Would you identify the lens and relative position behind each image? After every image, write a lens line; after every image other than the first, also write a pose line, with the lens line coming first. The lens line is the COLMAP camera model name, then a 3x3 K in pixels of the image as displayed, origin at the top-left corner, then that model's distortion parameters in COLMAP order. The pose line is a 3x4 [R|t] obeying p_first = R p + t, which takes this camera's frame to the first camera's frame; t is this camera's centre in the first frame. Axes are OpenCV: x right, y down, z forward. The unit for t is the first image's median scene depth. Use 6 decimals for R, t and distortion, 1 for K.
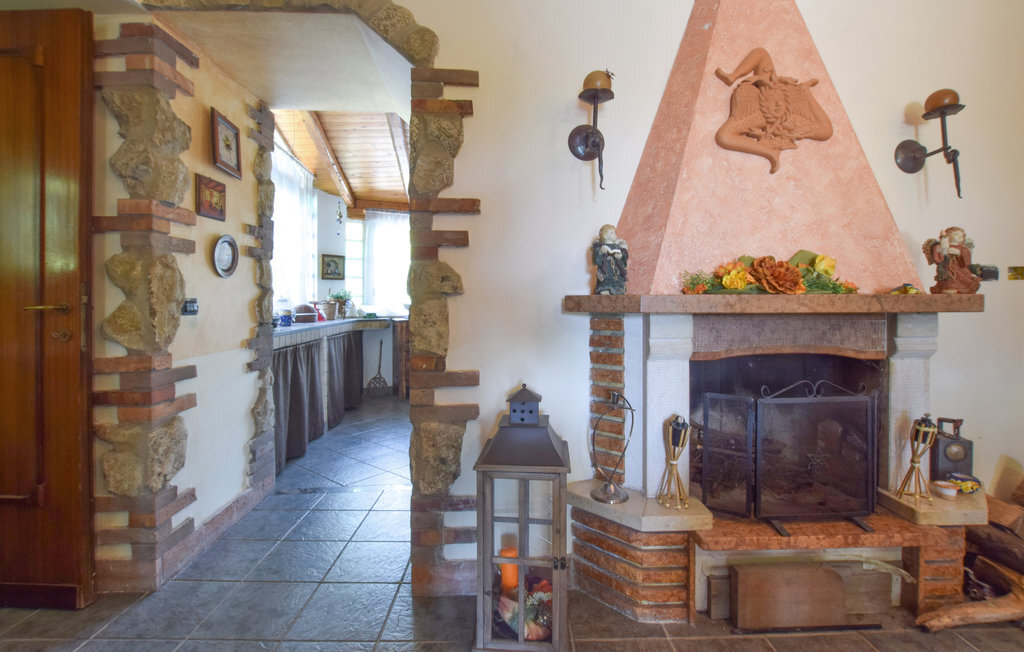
lens RADIAL K [[447.5, 0, 504.0], [0, 447.5, 299.6], [0, 0, 1]] dist [-0.035674, 0.006960]
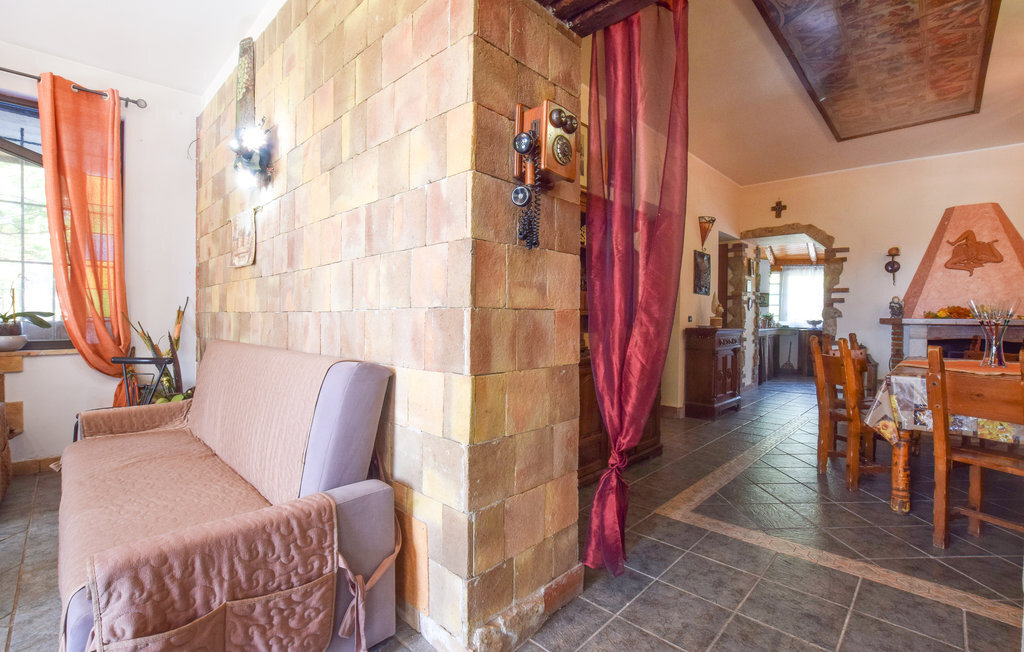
lens RADIAL K [[447.5, 0, 528.0], [0, 447.5, 326.8], [0, 0, 1]] dist [-0.035674, 0.006960]
pose [[0.735032, 0.023995, -0.677608, 0.415158], [-0.008213, 0.999615, 0.026488, -0.011184], [0.677983, -0.013904, 0.734946, -2.990894]]
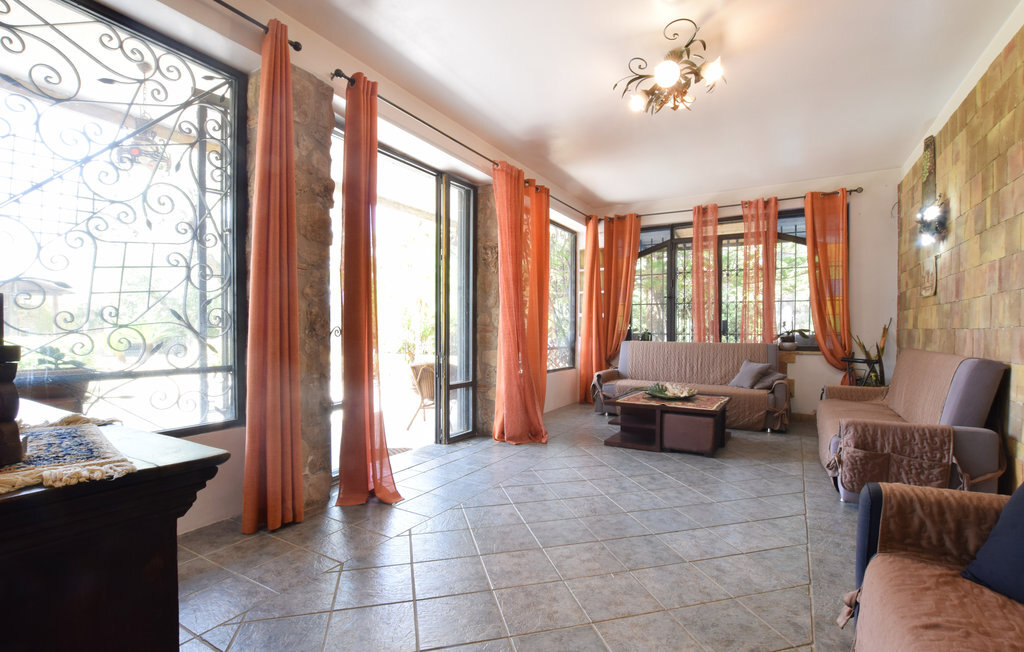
lens RADIAL K [[484.0, 0, 506.0], [0, 484.0, 334.2], [0, 0, 1]] dist [-0.028318, 0.003115]
pose [[-0.506810, 0.011771, -0.861978, 1.837660], [0.000303, 0.999909, 0.013476, -0.020071], [0.862058, 0.006568, -0.506767, -3.152943]]
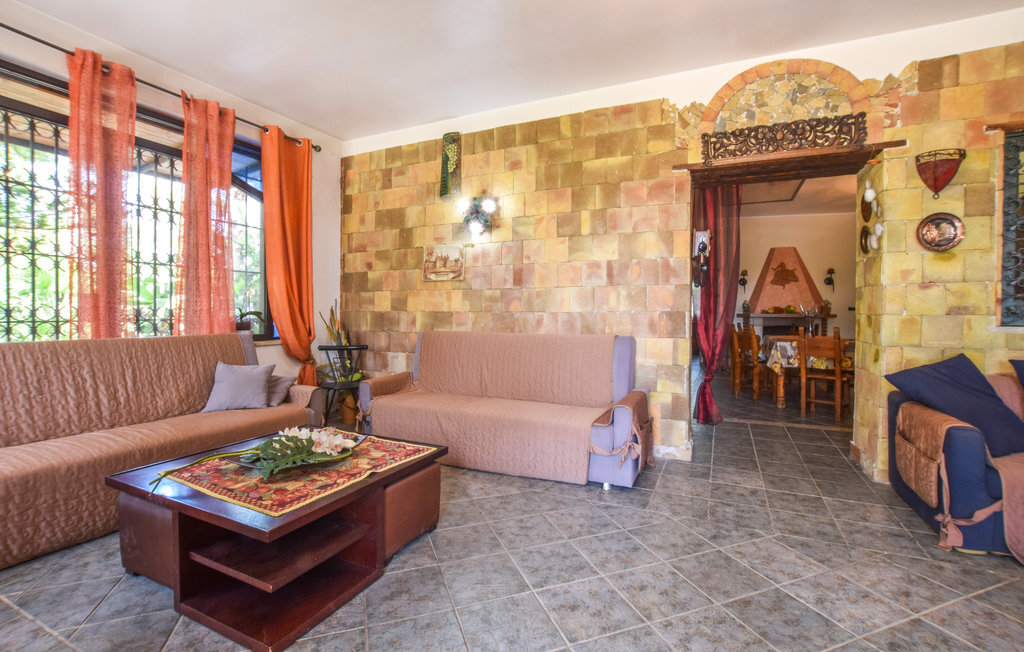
lens RADIAL K [[447.5, 0, 520.1], [0, 447.5, 317.7], [0, 0, 1]] dist [-0.035674, 0.006960]
pose [[0.917623, 0.013157, -0.397233, -0.124607], [-0.007625, 0.999851, 0.015502, -0.021183], [0.397378, -0.011197, 0.917587, -4.683788]]
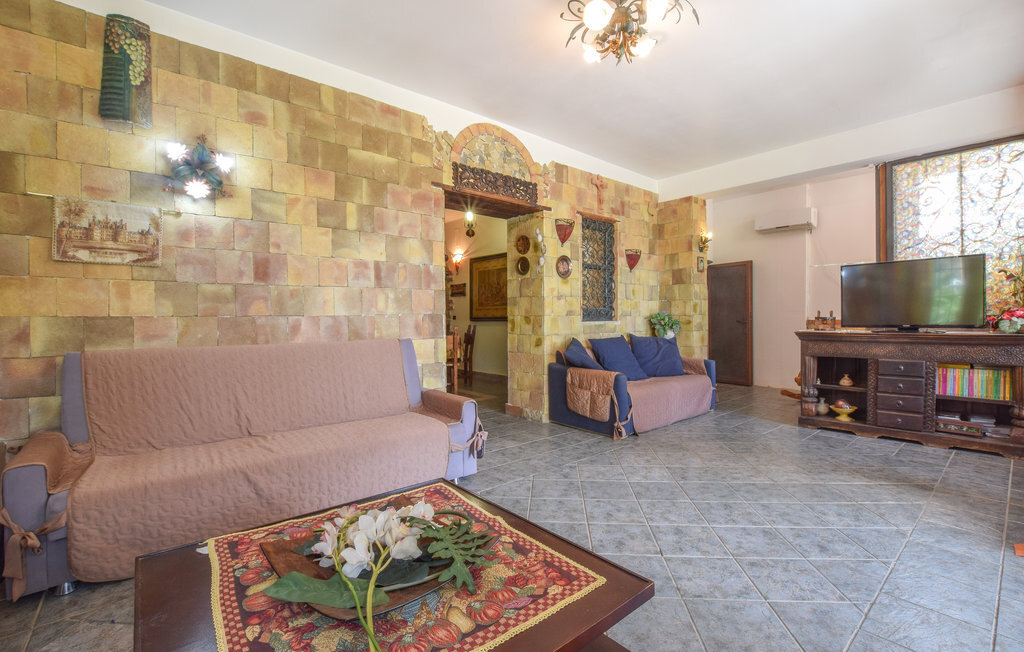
lens RADIAL K [[447.5, 0, 506.2], [0, 447.5, 322.6], [0, 0, 1]] dist [-0.035674, 0.006960]
pose [[0.756974, -0.009849, 0.653371, -1.533915], [0.002663, 0.999925, 0.011988, -0.007596], [-0.653440, -0.007335, 0.756943, -4.470780]]
